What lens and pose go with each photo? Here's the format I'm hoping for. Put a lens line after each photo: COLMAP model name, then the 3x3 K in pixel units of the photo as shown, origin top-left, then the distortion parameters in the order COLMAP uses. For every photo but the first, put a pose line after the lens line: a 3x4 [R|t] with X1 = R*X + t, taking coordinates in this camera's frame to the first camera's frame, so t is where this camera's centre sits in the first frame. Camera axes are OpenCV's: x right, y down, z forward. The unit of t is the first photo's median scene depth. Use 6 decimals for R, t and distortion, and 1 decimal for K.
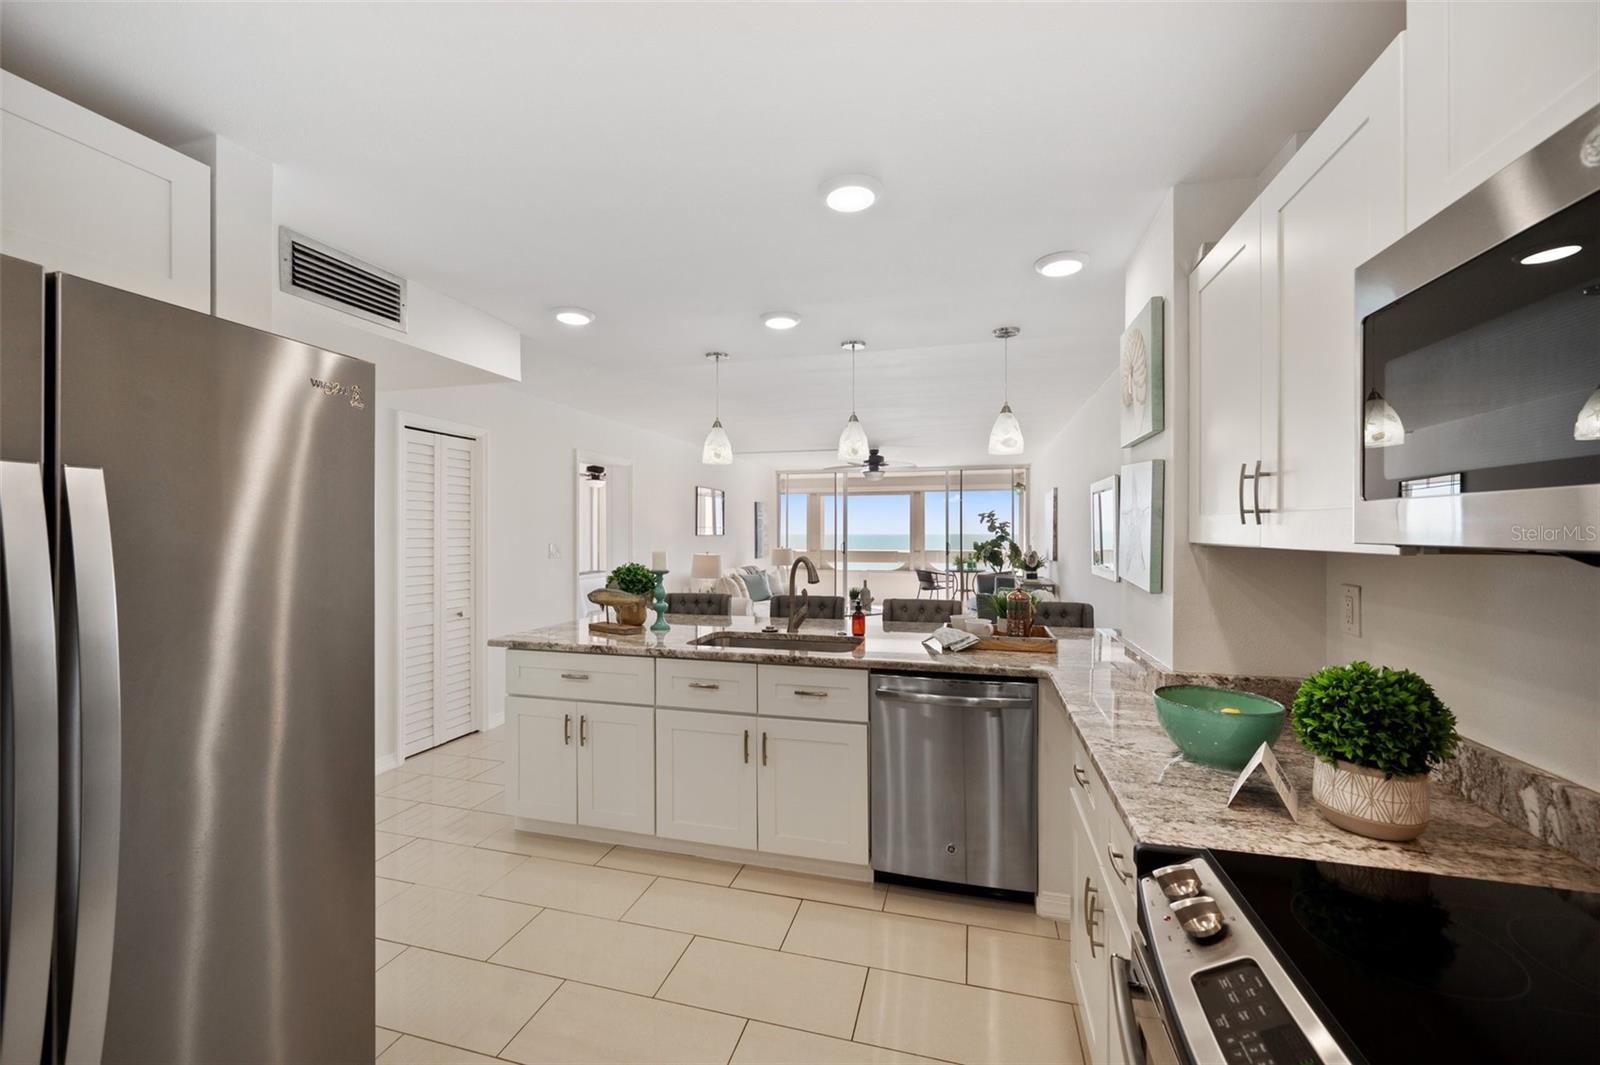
lens RADIAL K [[633.9, 0, 812.4], [0, 633.9, 529.0], [0, 0, 1]] dist [-0.001653, 0.000606]
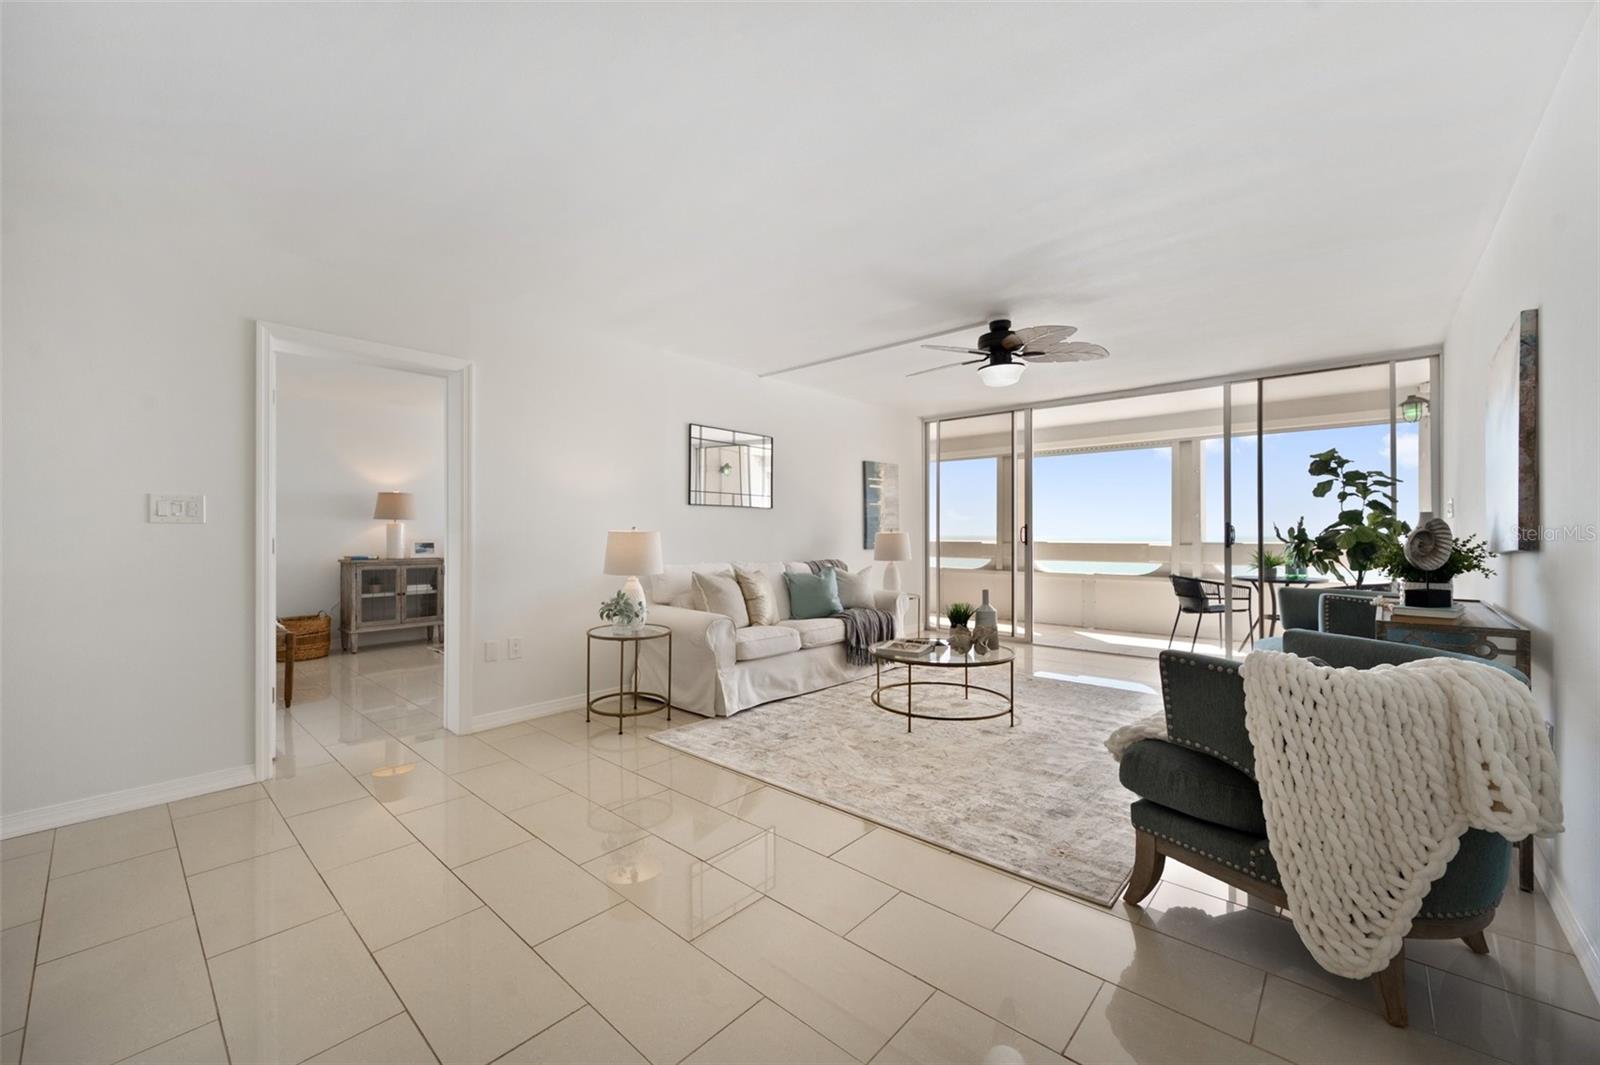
lens RADIAL K [[633.9, 0, 804.9], [0, 633.9, 528.1], [0, 0, 1]] dist [-0.001653, 0.000606]
pose [[0.887566, -0.004771, -0.460655, 0.212676], [0.002742, 0.999983, -0.005074, 0.039668], [0.460672, 0.003240, 0.887565, 0.566541]]
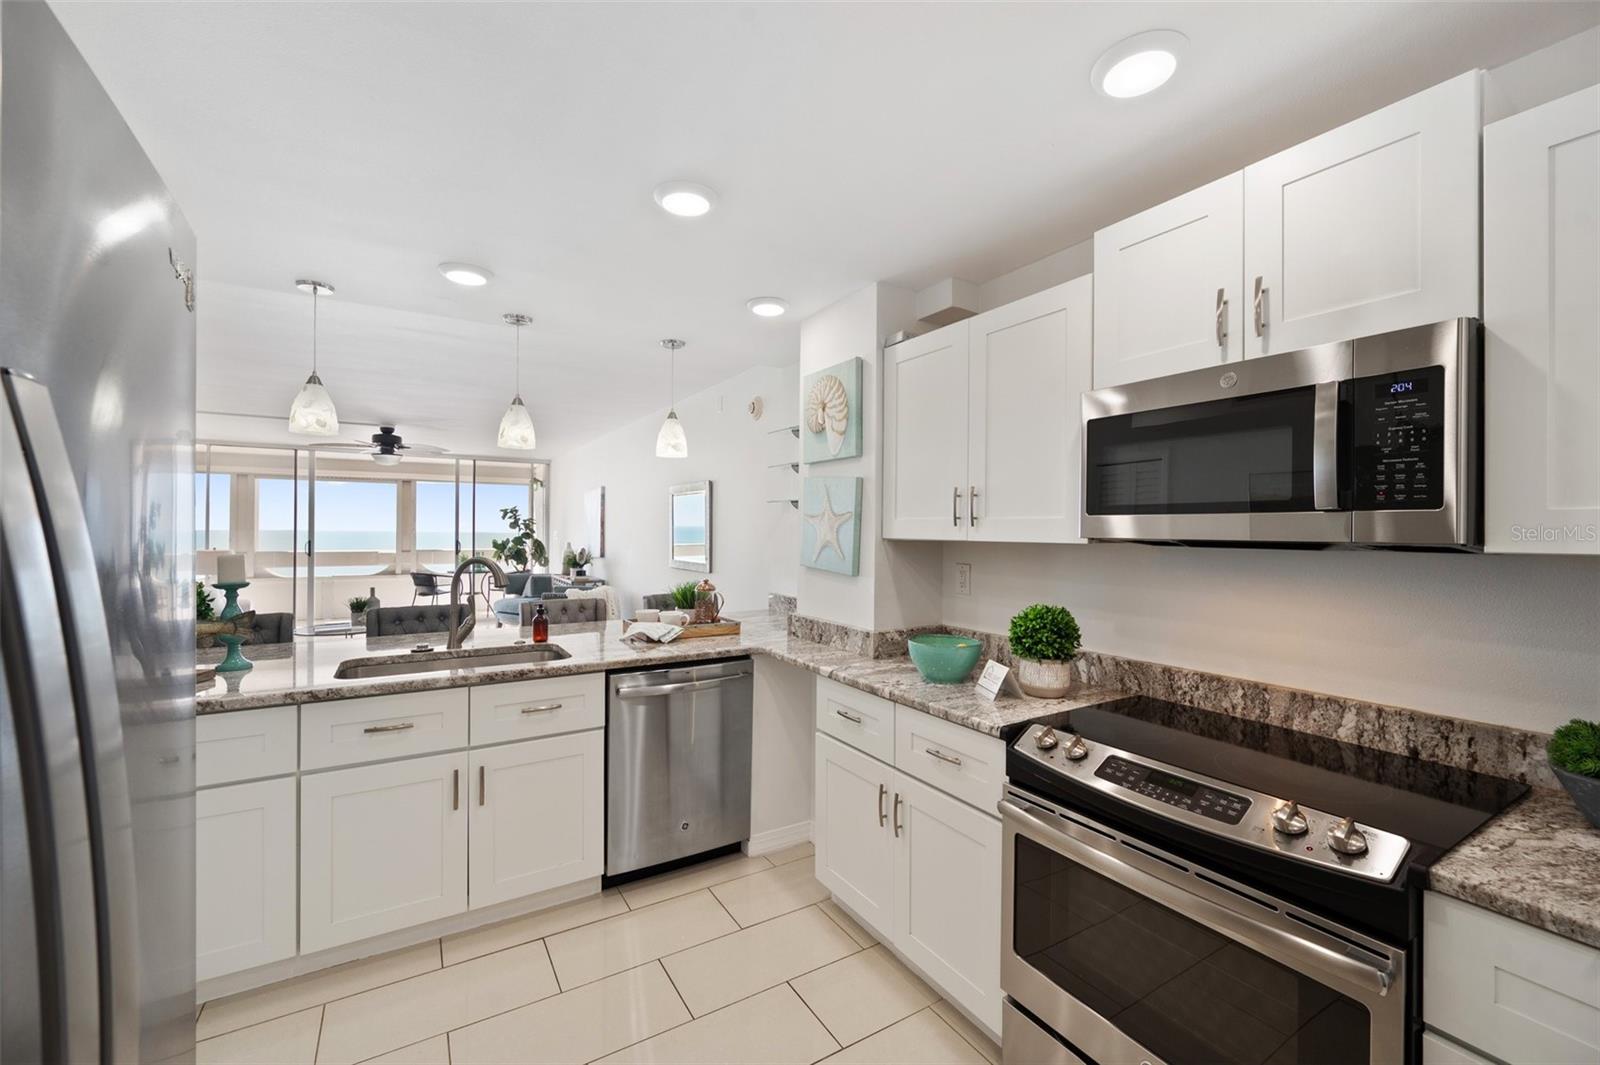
lens RADIAL K [[633.9, 0, 811.9], [0, 633.9, 528.7], [0, 0, 1]] dist [-0.001653, 0.000606]
pose [[0.685808, 0.006867, 0.727750, -0.137130], [-0.009682, 0.999953, -0.000311, 0.000631], [-0.727718, -0.006832, 0.685842, 0.037523]]
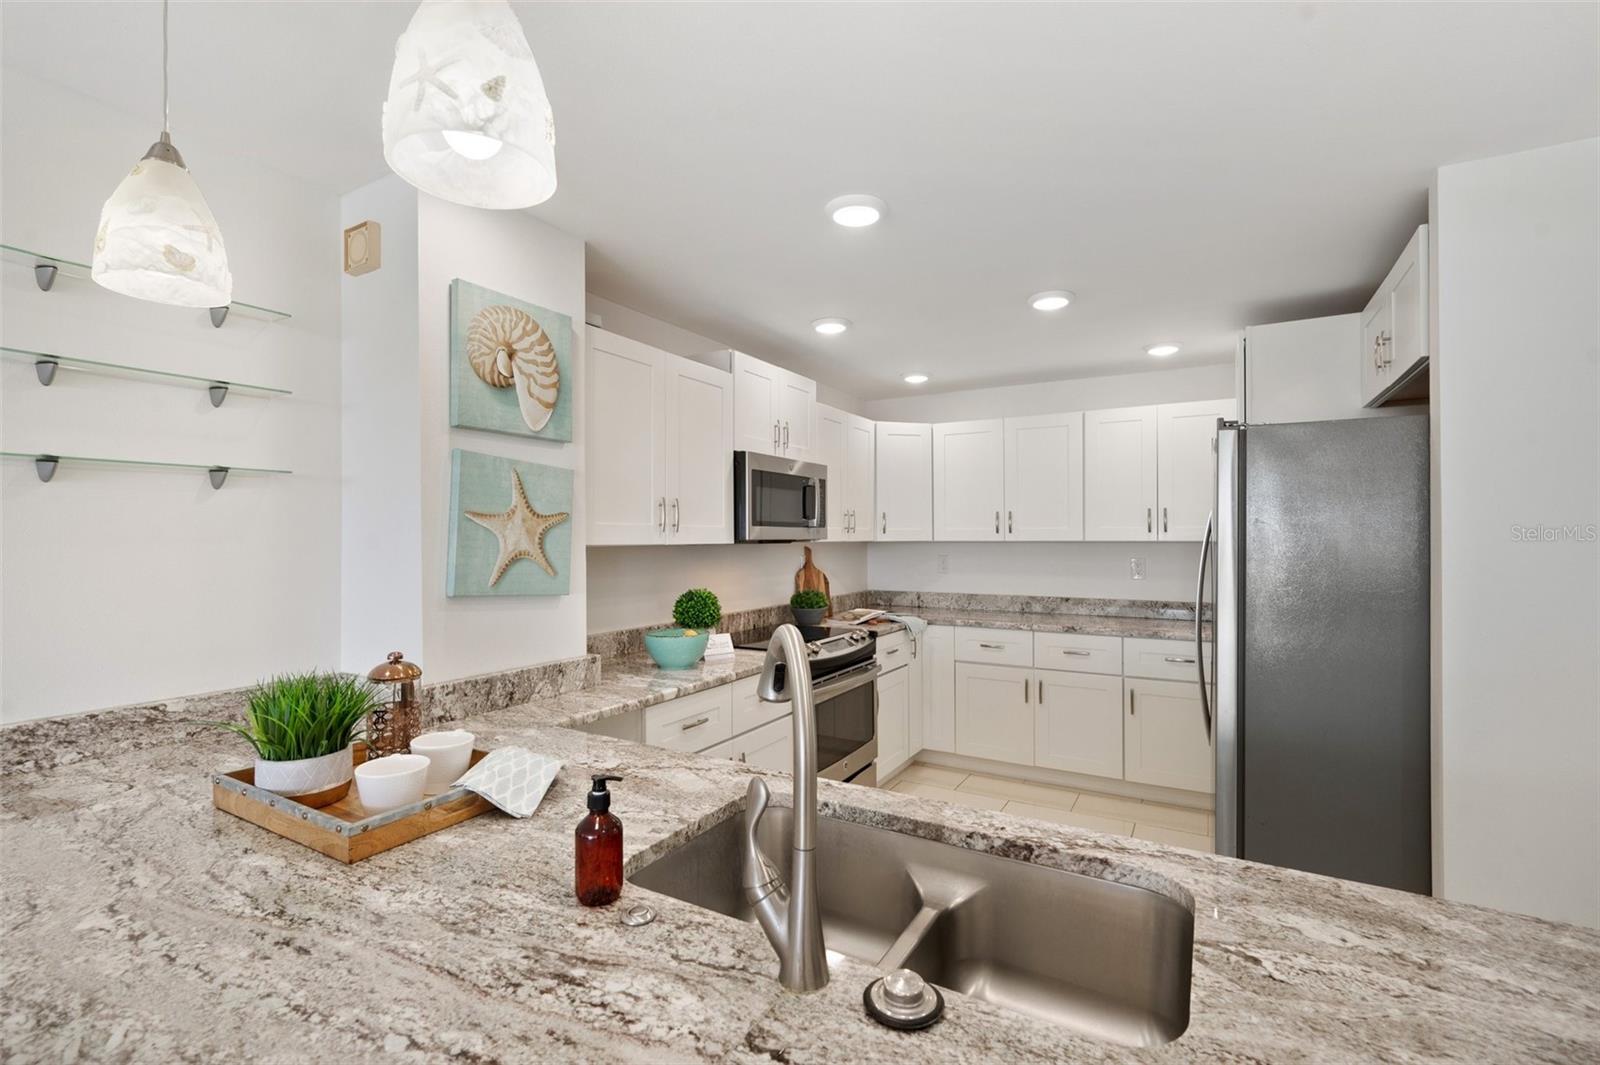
lens RADIAL K [[715.4, 0, 798.0], [0, 715.4, 530.6], [0, 0, 1]] dist [0.000382, 0.000250]
pose [[-0.960724, 0.003013, 0.277488, -0.043757], [0.000242, 0.999950, -0.010017, 0.001882], [-0.277505, -0.009556, -0.960677, 0.555036]]
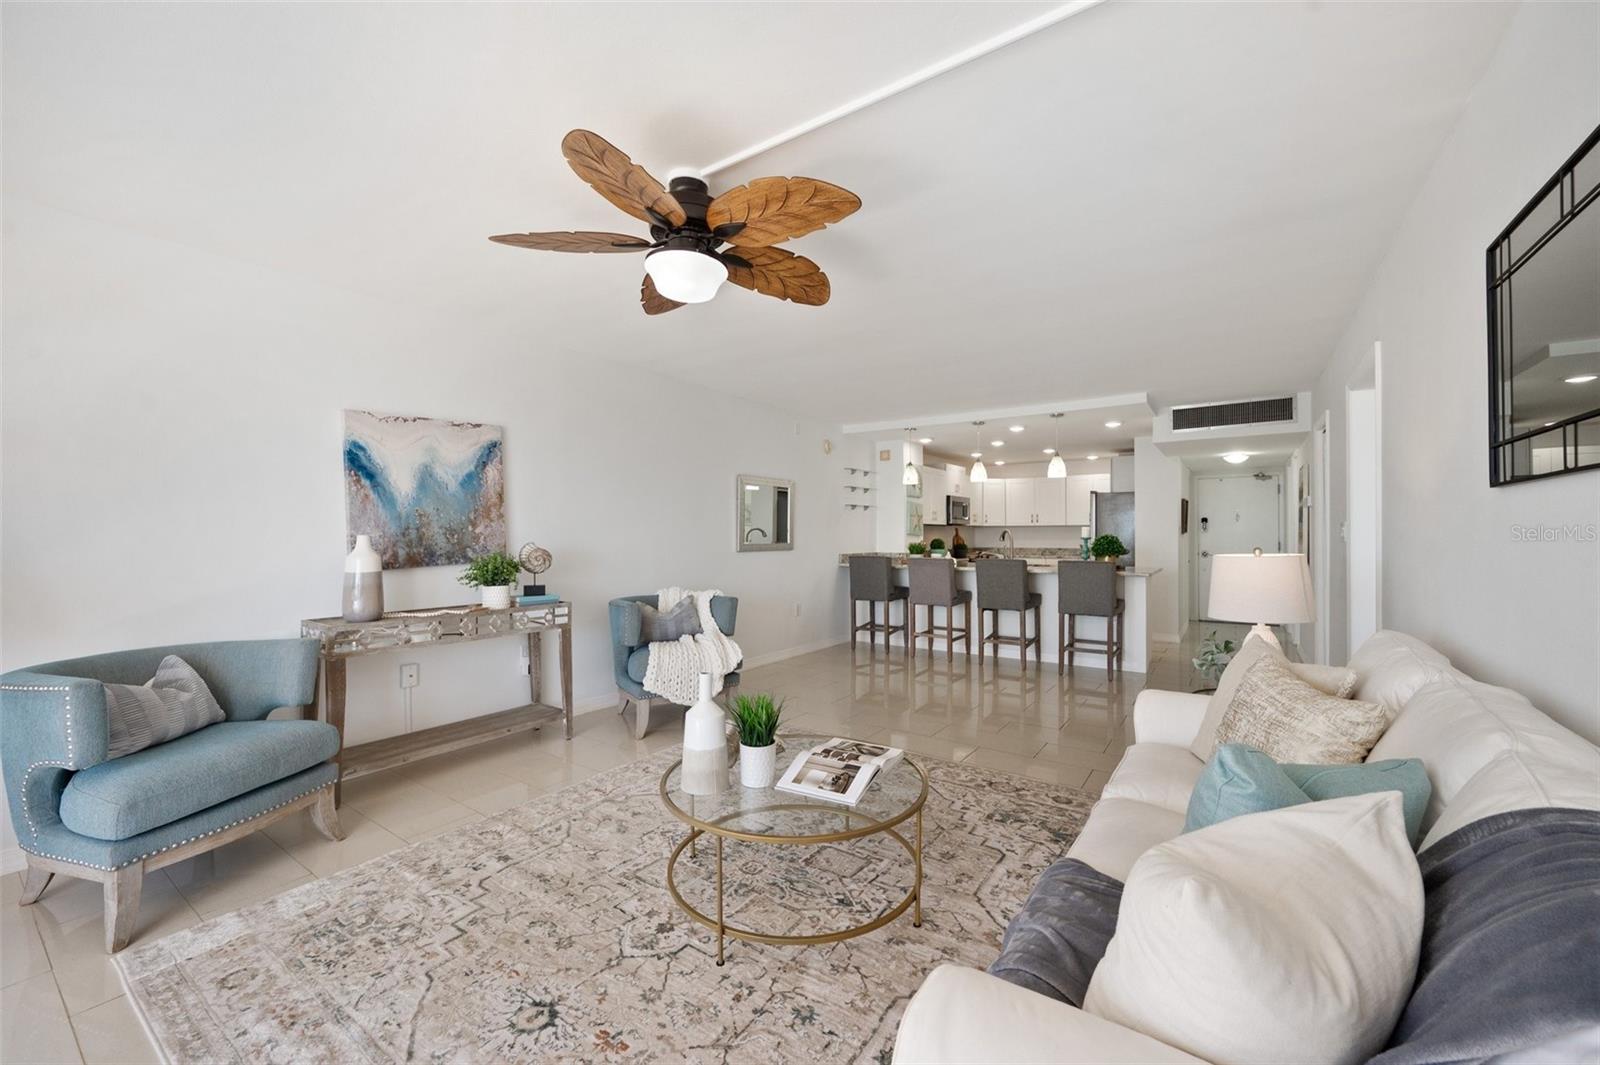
lens RADIAL K [[633.9, 0, 795.2], [0, 633.9, 527.0], [0, 0, 1]] dist [-0.001653, 0.000606]
pose [[-0.936668, -0.001894, 0.350215, -0.038845], [-0.005954, 0.999927, -0.010517, 0.025129], [-0.350169, -0.011936, -0.936610, 1.422903]]
